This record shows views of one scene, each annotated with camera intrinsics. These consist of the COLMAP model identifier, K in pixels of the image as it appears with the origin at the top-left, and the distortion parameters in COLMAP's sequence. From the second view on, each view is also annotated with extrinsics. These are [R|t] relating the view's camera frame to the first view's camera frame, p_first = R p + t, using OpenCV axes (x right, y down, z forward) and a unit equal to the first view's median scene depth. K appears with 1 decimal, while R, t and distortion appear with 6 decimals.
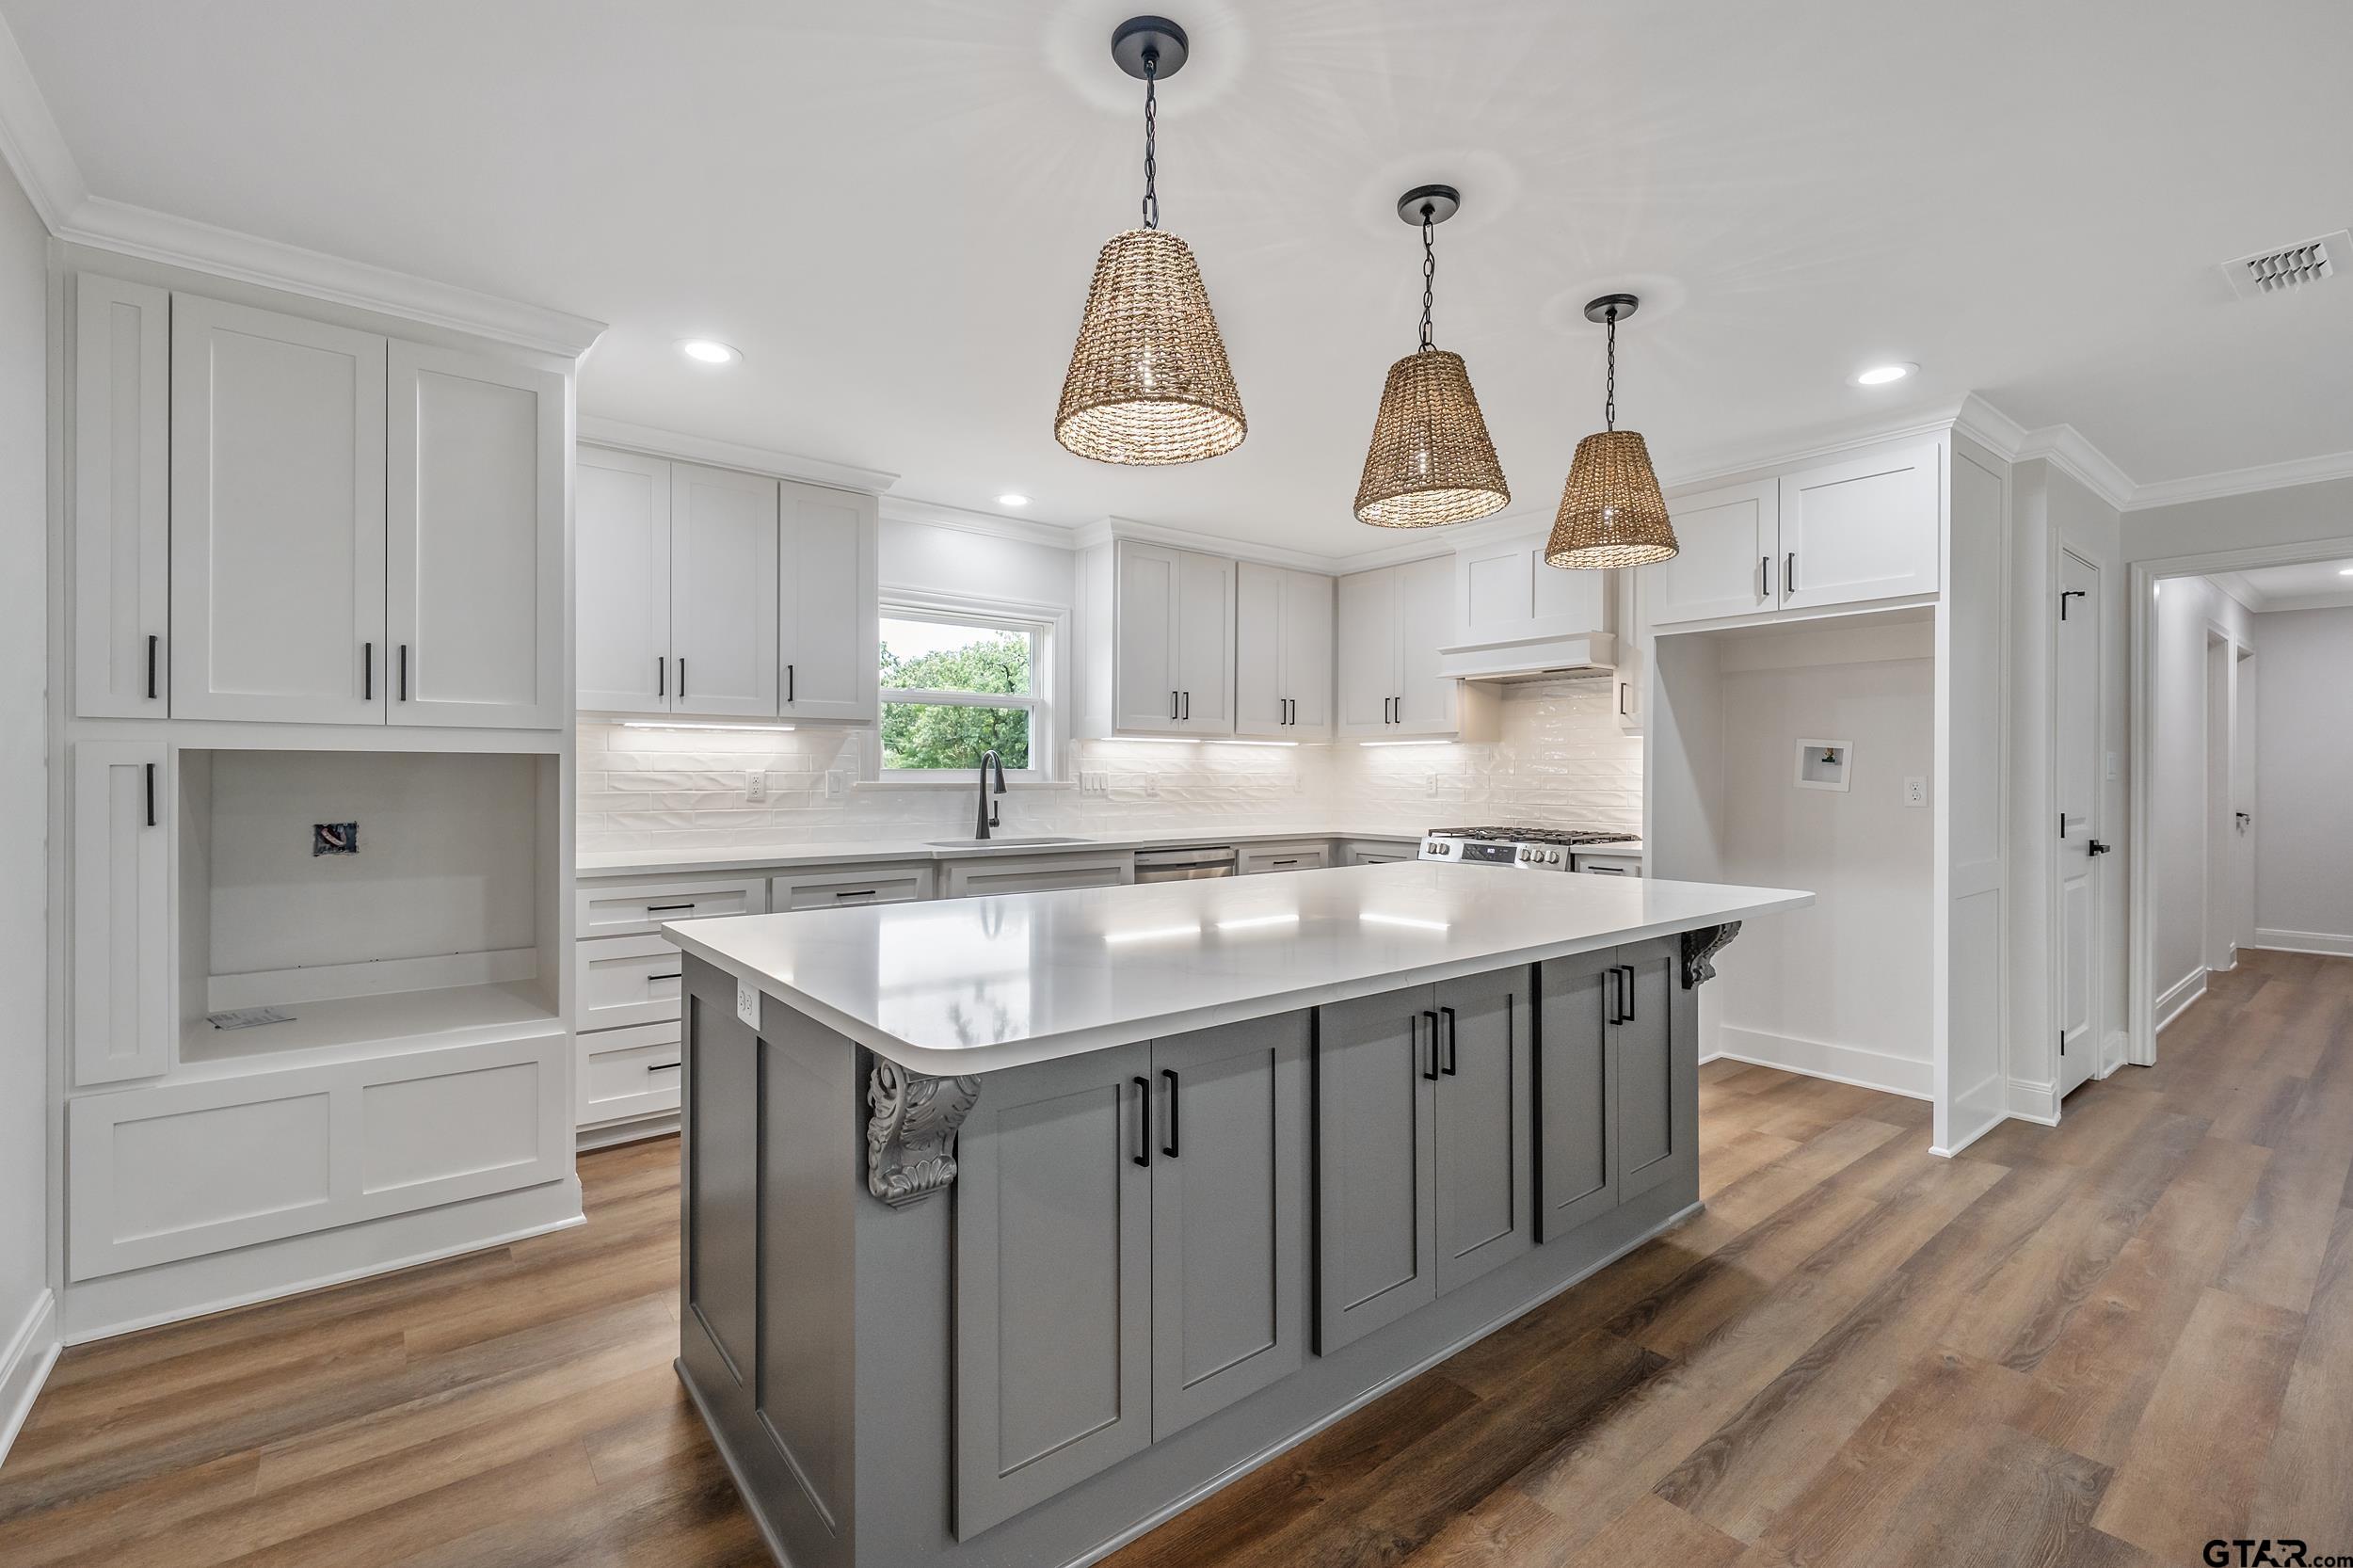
lens RADIAL K [[1030.5, 0, 1165.4], [0, 1030.5, 774.8], [0, 0, 1]] dist [0.009726, 0.000215]
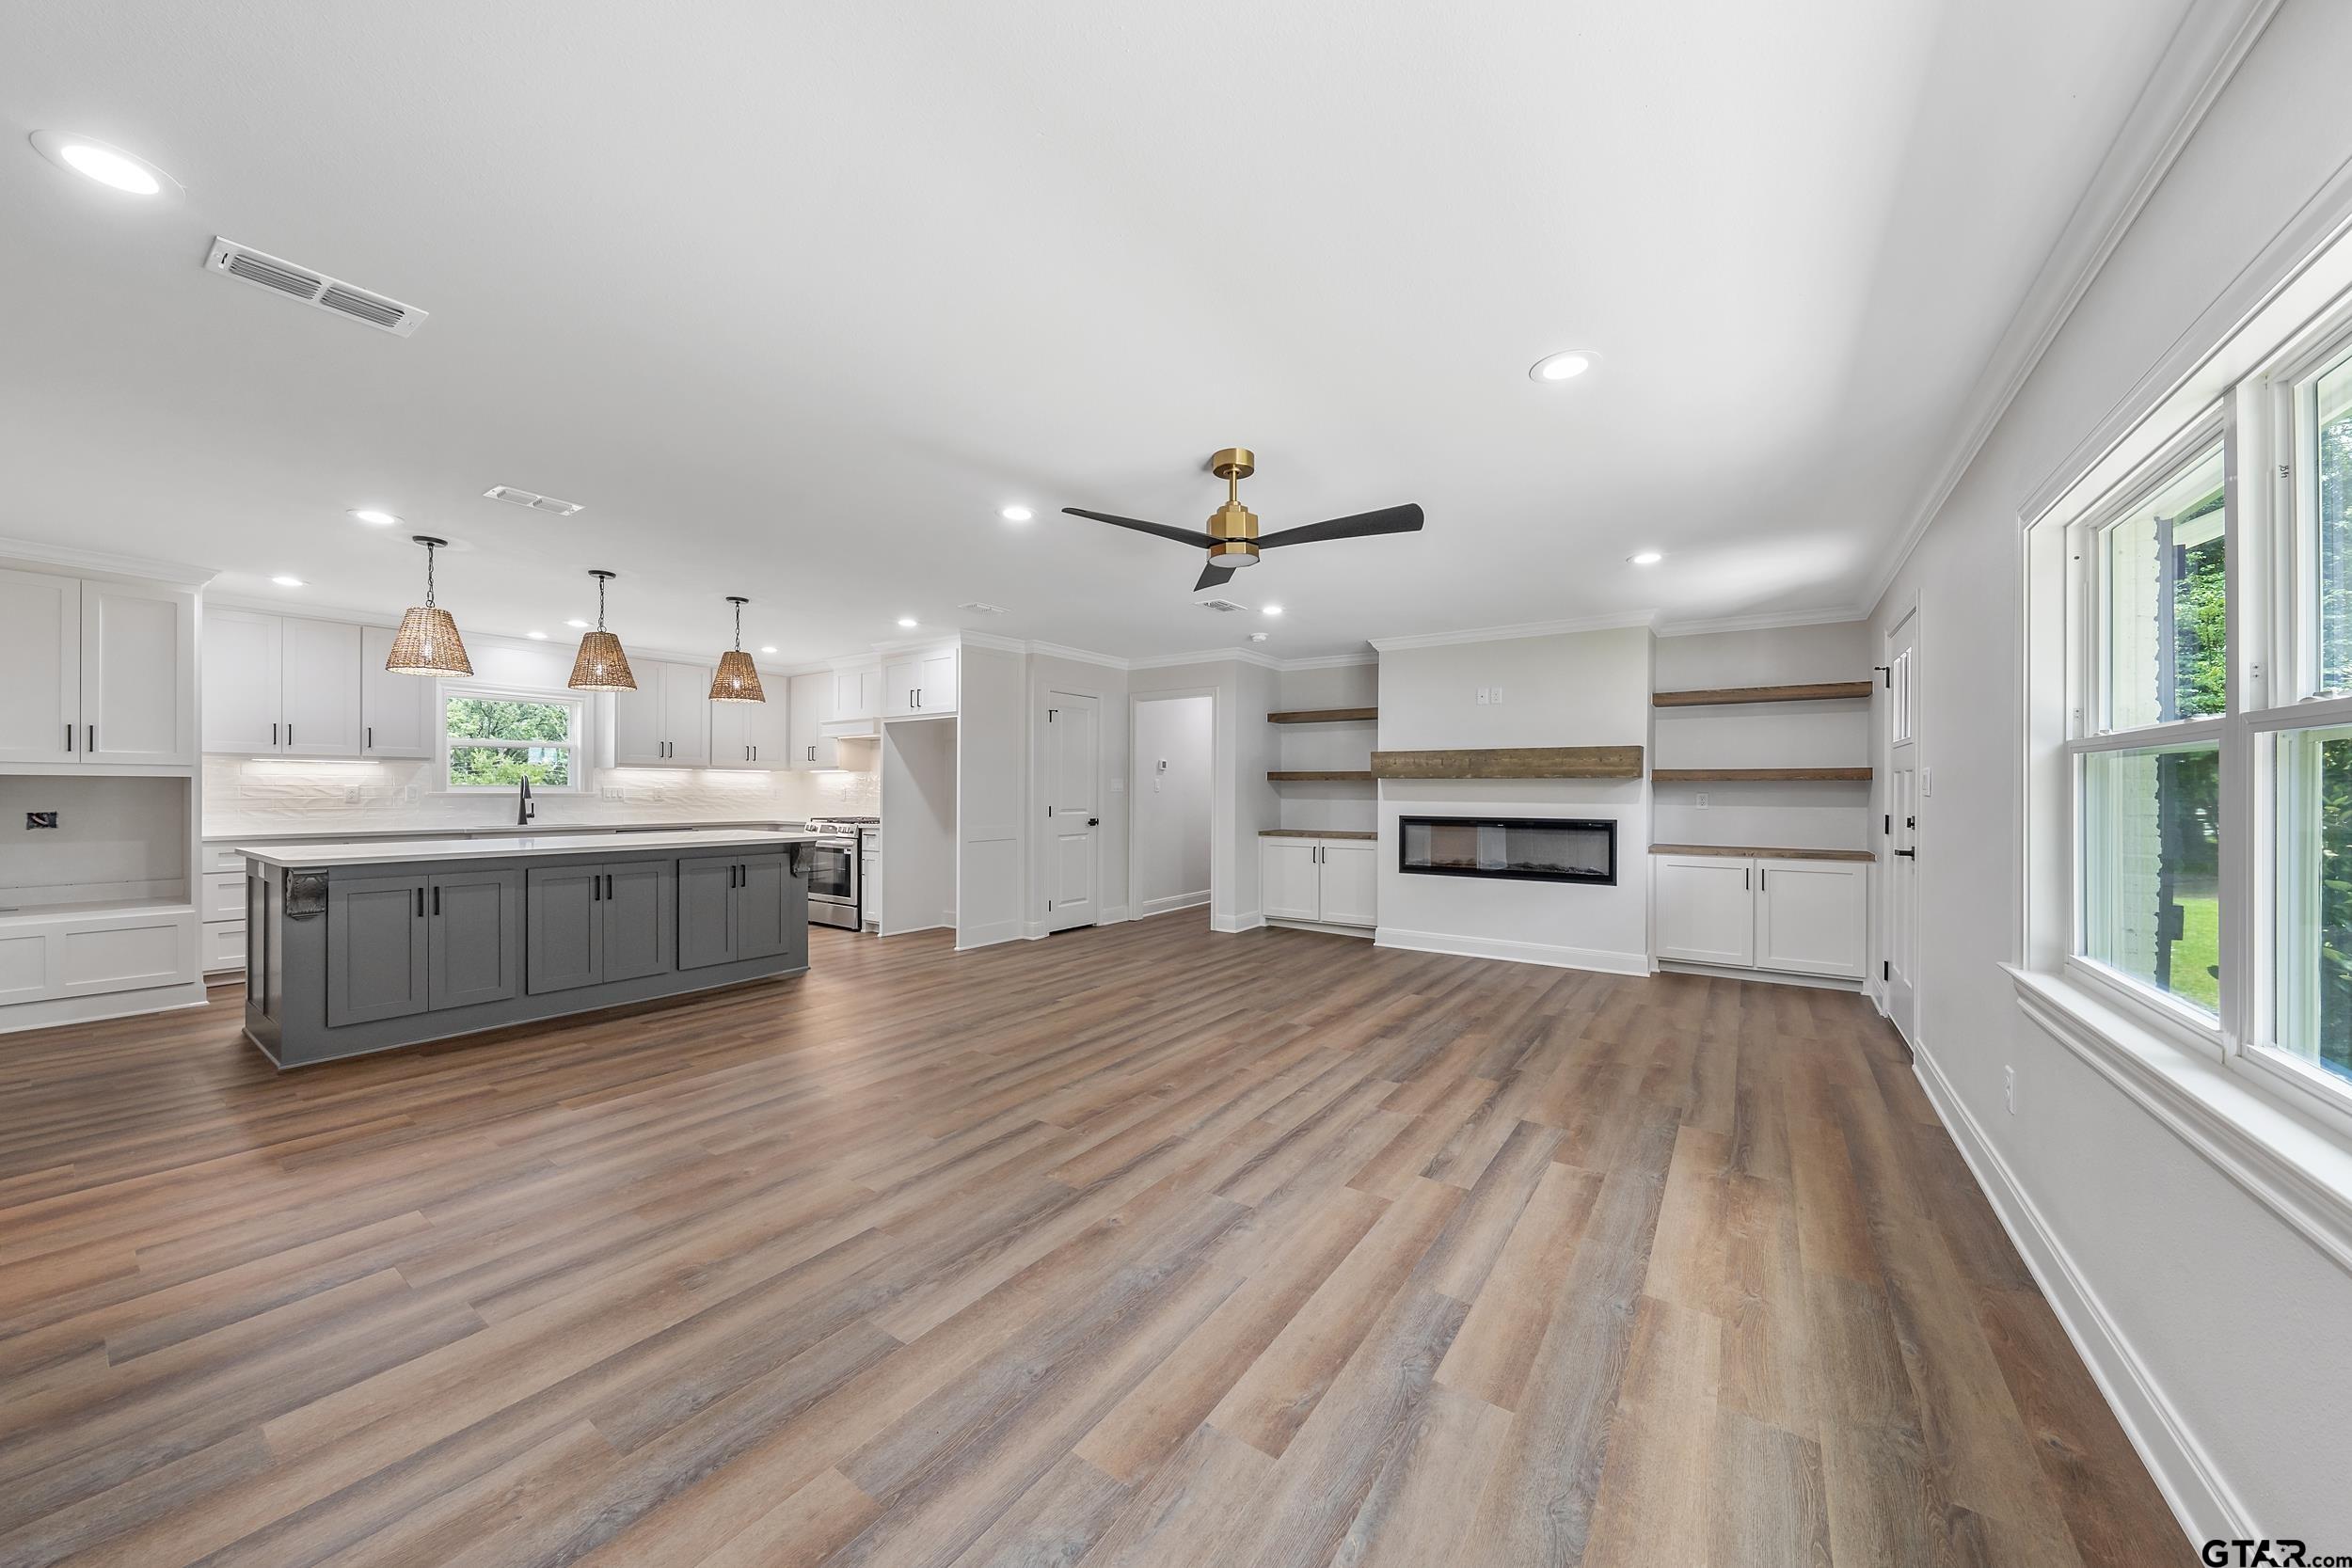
lens RADIAL K [[820.3, 0, 1165.0], [0, 820.3, 794.0], [0, 0, 1]] dist [0.000892, 0.000498]
pose [[0.957695, 0.000783, 0.287784, 0.439692], [-0.001826, 0.999993, 0.003356, 0.002639], [-0.287779, -0.003740, 0.957690, -0.619073]]
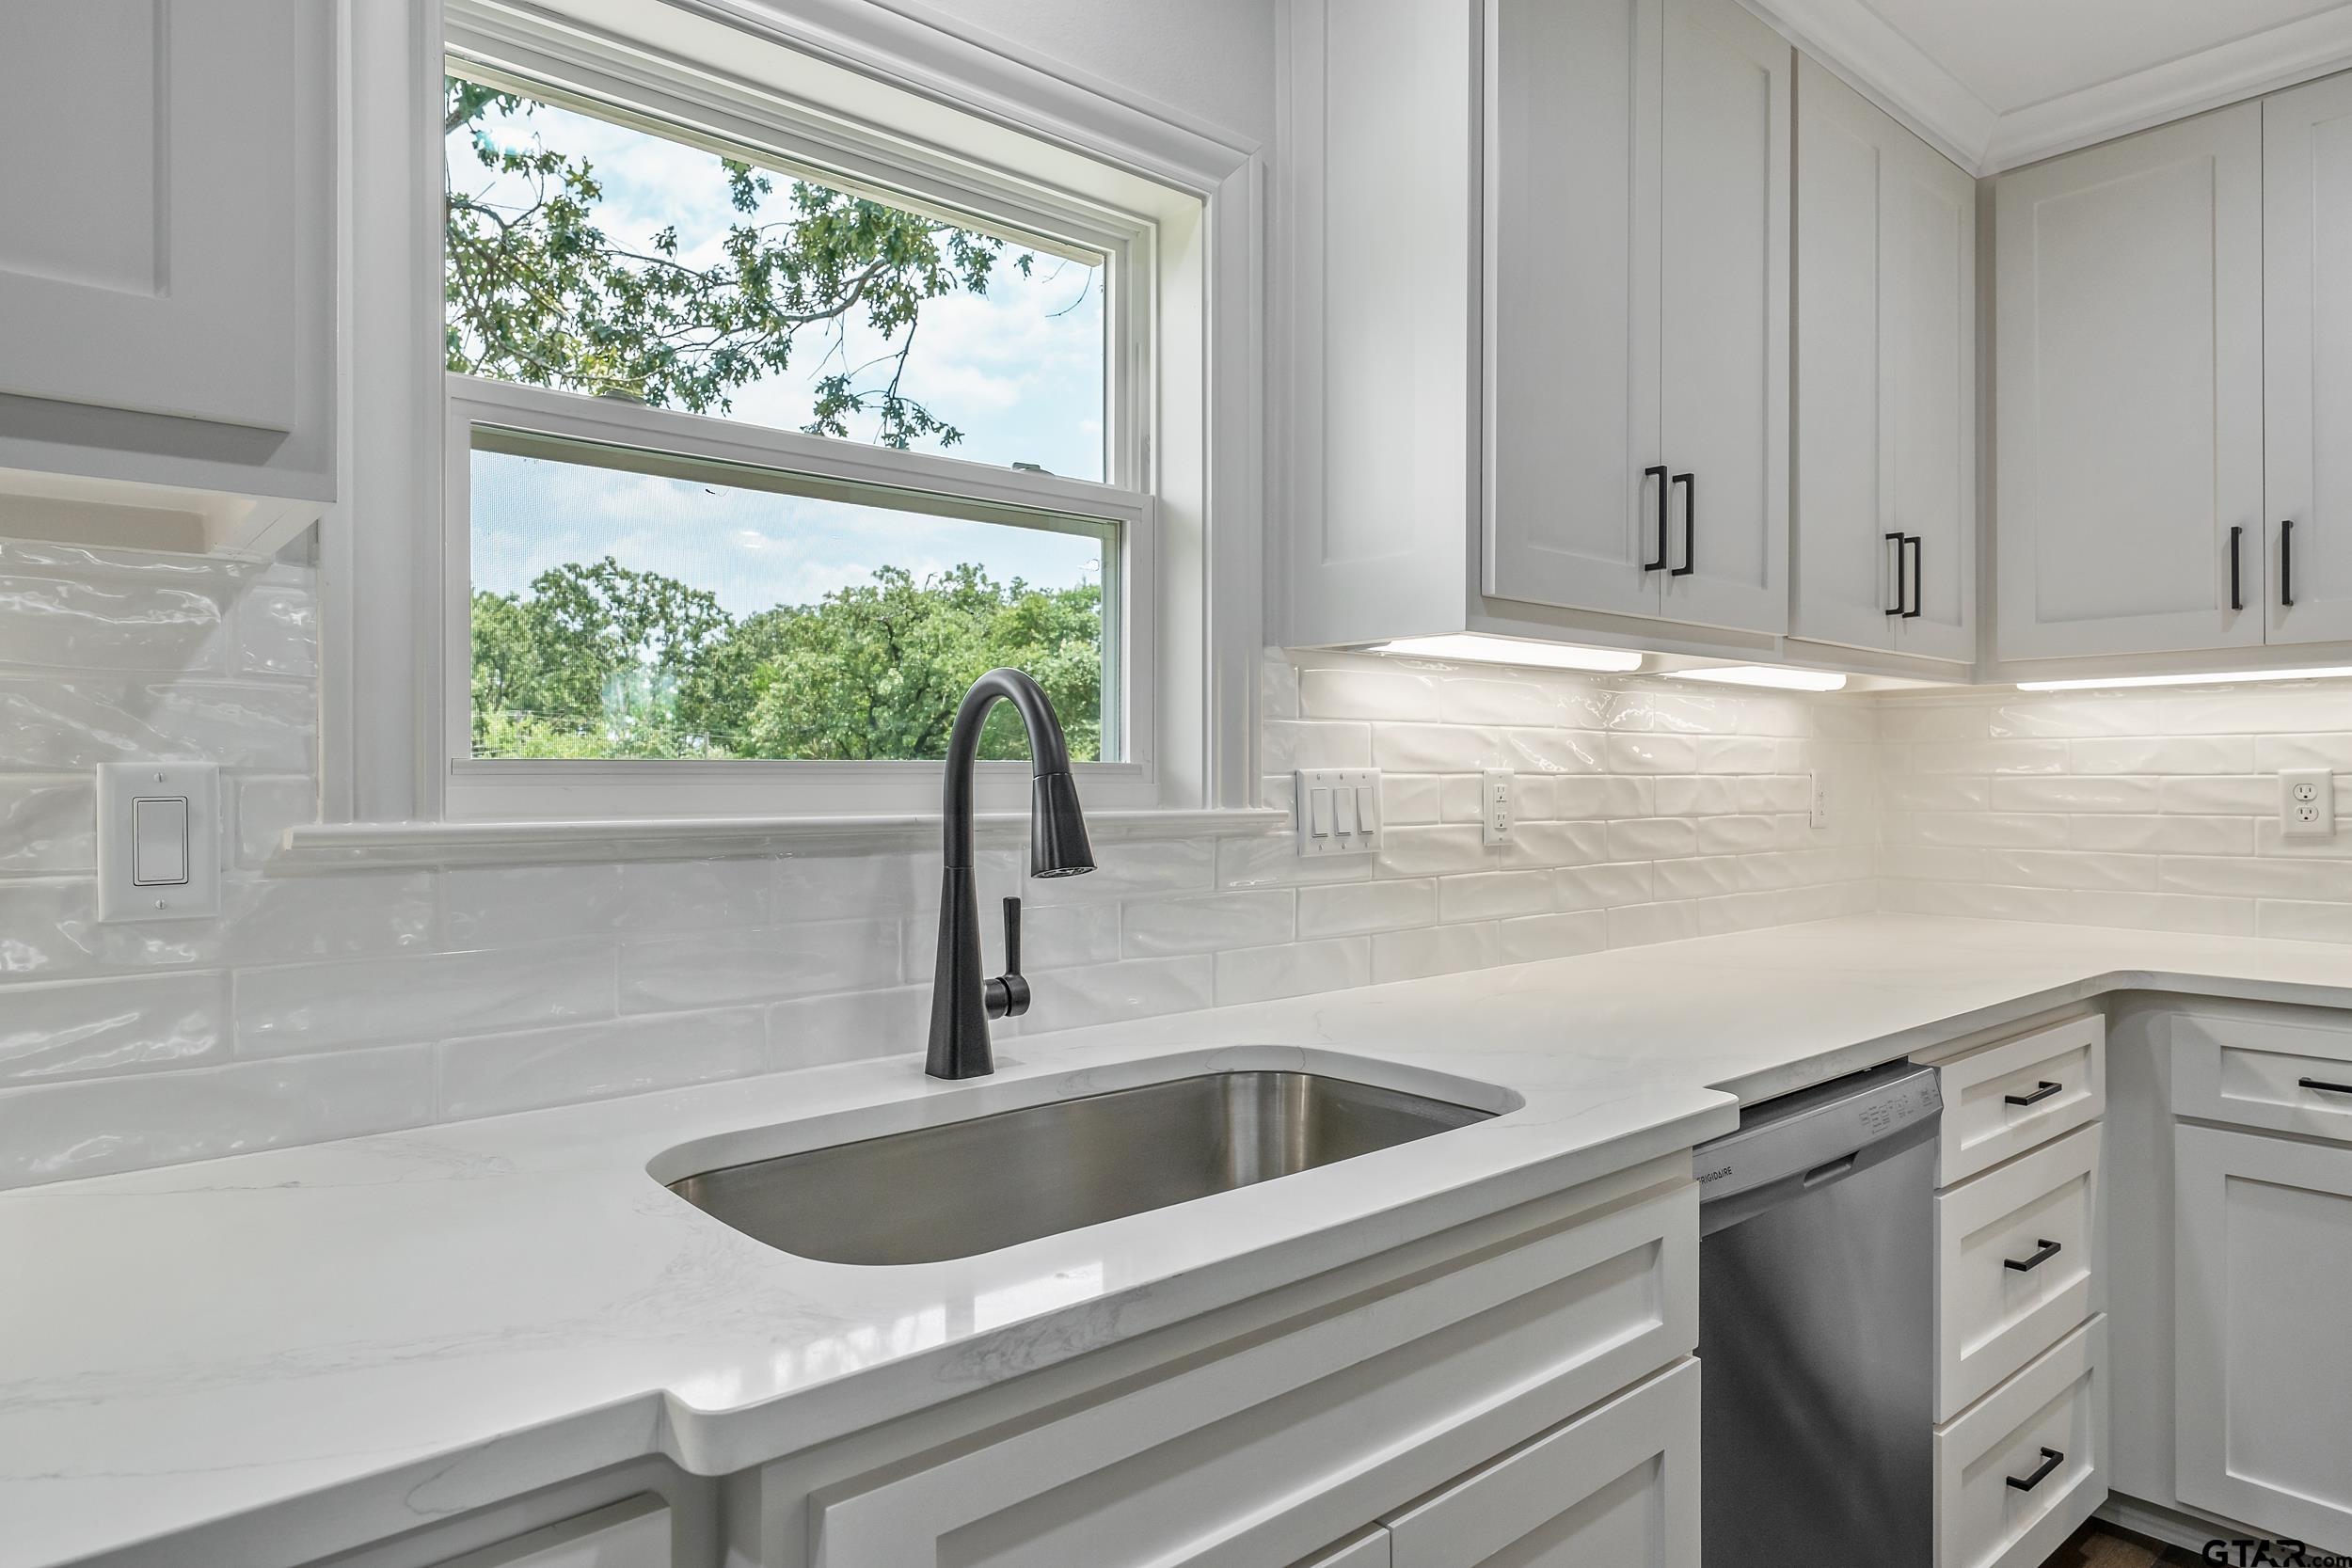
lens RADIAL K [[1418.0, 0, 1178.1], [0, 1418.0, 783.9], [0, 0, 1]] dist [-0.003180, -0.000520]
pose [[0.998722, -0.004984, 0.050290, -0.134774], [0.004850, 0.999984, 0.002785, -0.000678], [-0.050303, -0.002537, 0.998731, 0.645698]]
